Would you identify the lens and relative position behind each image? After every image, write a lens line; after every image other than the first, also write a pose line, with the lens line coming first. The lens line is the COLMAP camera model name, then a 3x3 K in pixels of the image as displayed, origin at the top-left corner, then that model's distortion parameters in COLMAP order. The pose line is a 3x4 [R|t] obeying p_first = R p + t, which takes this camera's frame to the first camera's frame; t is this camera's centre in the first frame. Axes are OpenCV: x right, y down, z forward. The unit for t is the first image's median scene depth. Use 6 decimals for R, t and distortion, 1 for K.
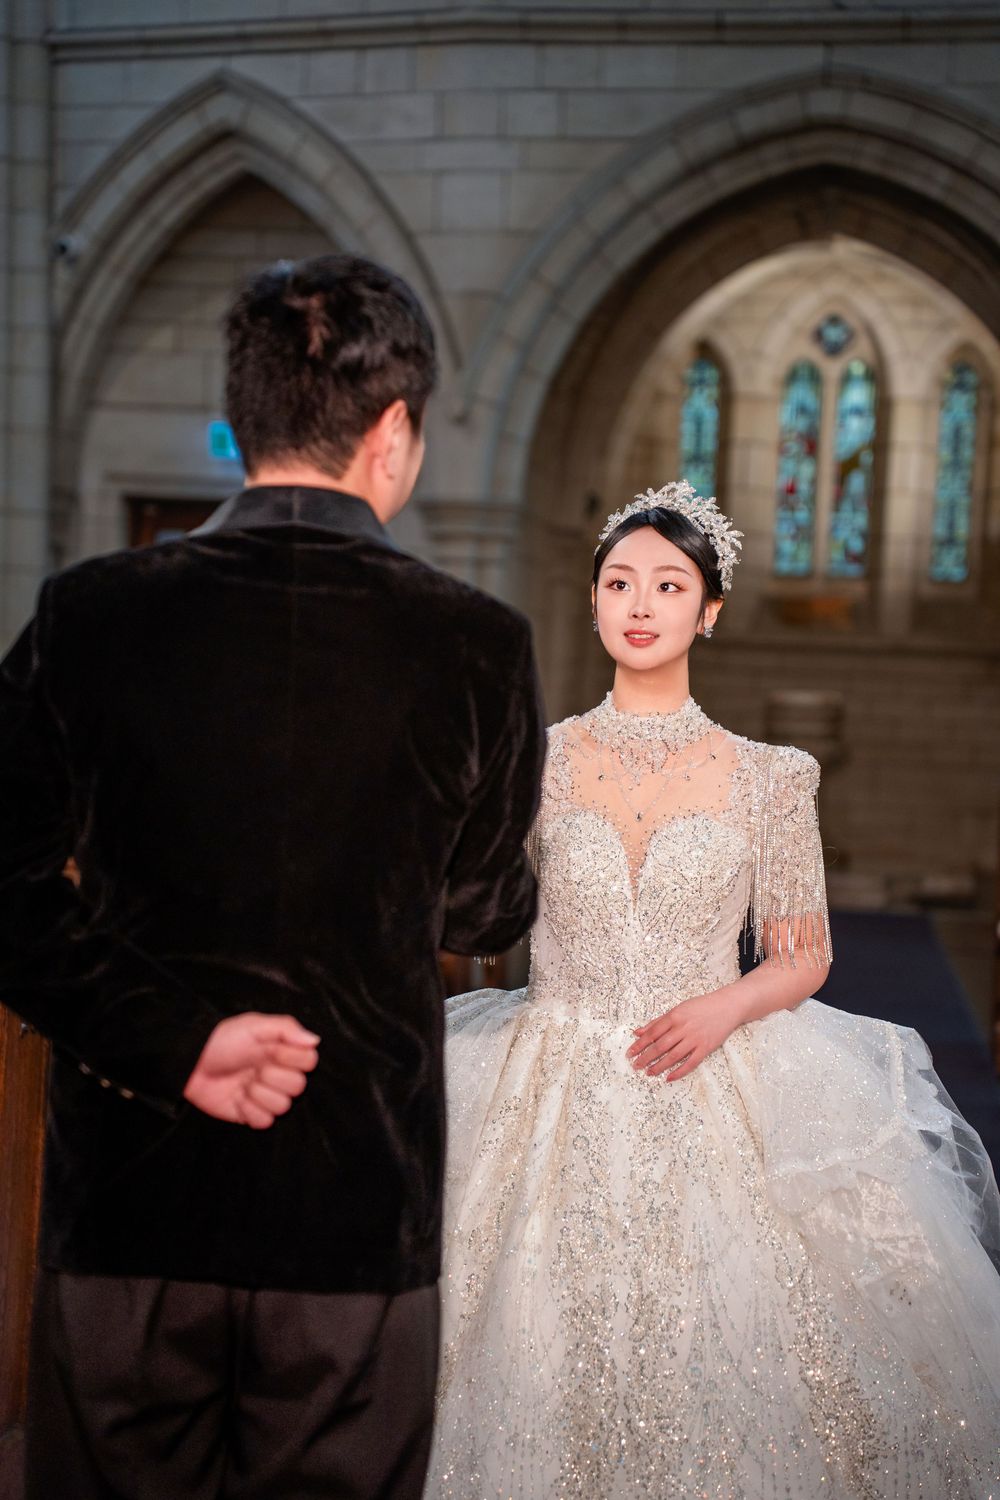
lens RADIAL K [[3020.6, 0, 500.0], [0, 3020.6, 750.0], [0, 0, 1]] dist [0.577976, -0.002532]
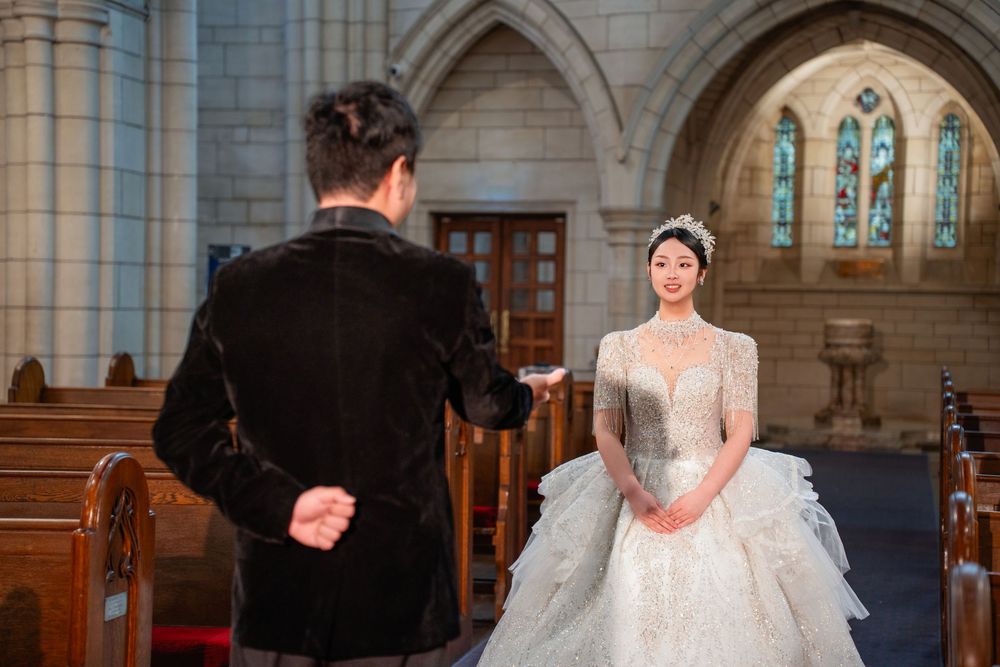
lens RADIAL K [[1850.8, 0, 500.0], [0, 1850.8, 333.5], [0, 0, 1]] dist [0.459507, -0.014631]
pose [[0.993838, -0.021789, -0.108678, 0.028874], [0.020072, 0.999656, -0.016864, 0.002438], [0.109008, 0.014579, 0.993934, -0.024153]]
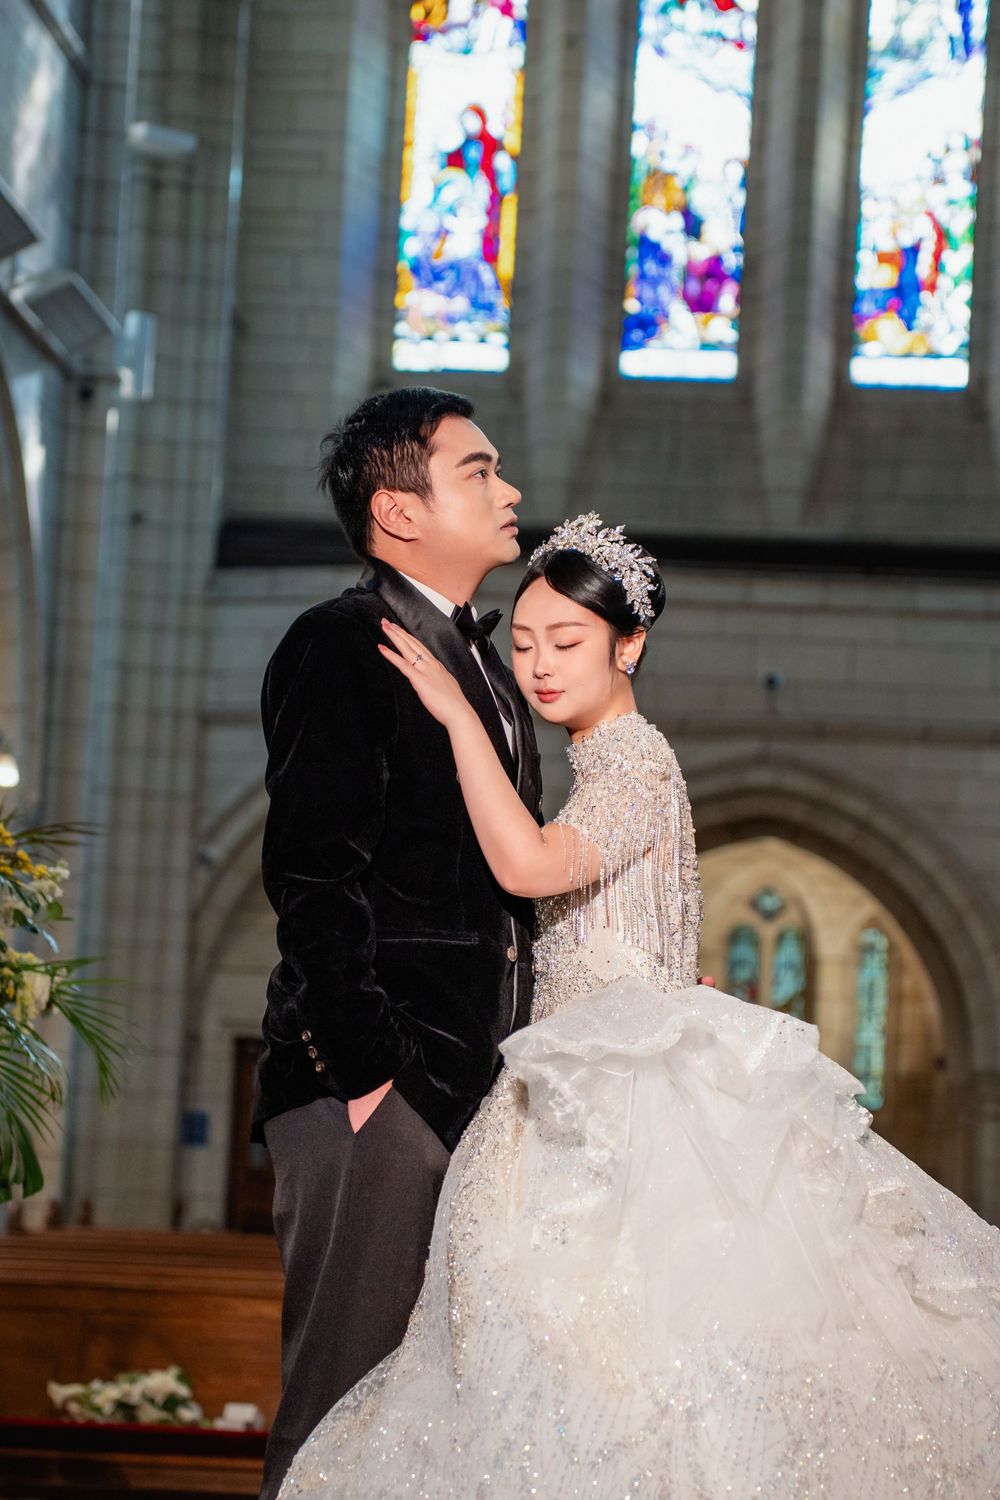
lens RADIAL K [[4322.7, 0, 500.0], [0, 4322.7, 750.0], [0, 0, 1]] dist [0.934365, 0.037196]
pose [[0.998485, 0.018416, 0.051861, -0.118205], [-0.011382, 0.991079, -0.132790, 0.045056], [-0.053844, 0.131999, 0.989786, -0.944283]]
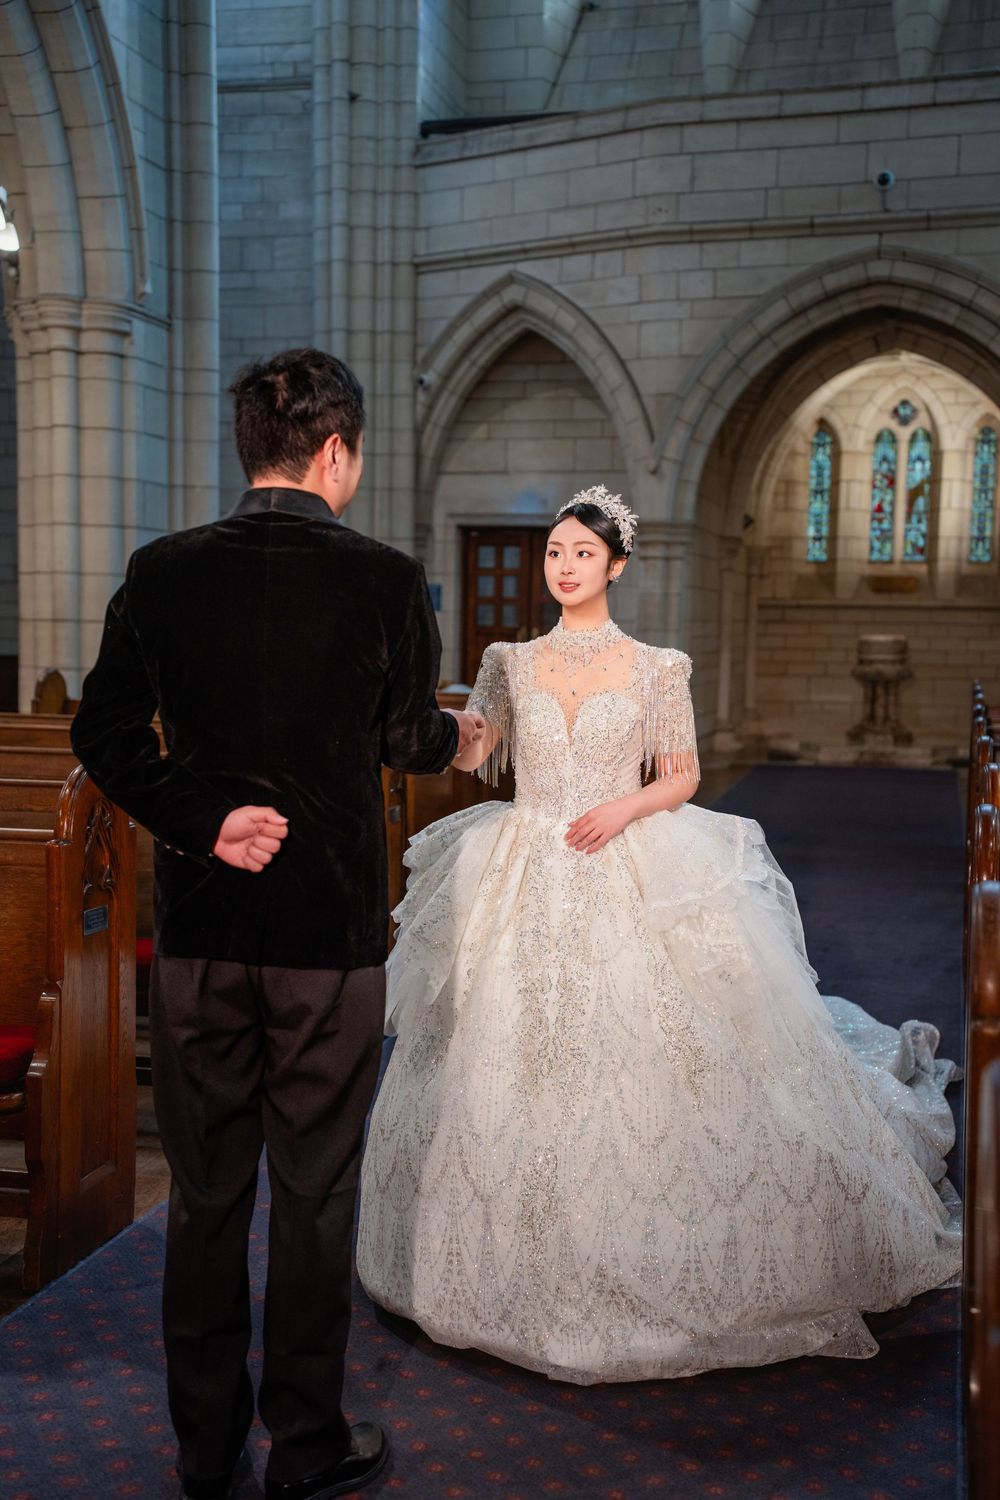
lens RADIAL K [[1828.3, 0, 480.1], [0, 1828.3, 750.3], [0, 0, 1]] dist [0.152251, 0.039039]
pose [[0.989827, -0.012186, -0.141751, 0.032434], [0.017479, 0.999193, 0.036159, 0.003783], [0.141196, -0.038268, 0.989242, 0.003618]]
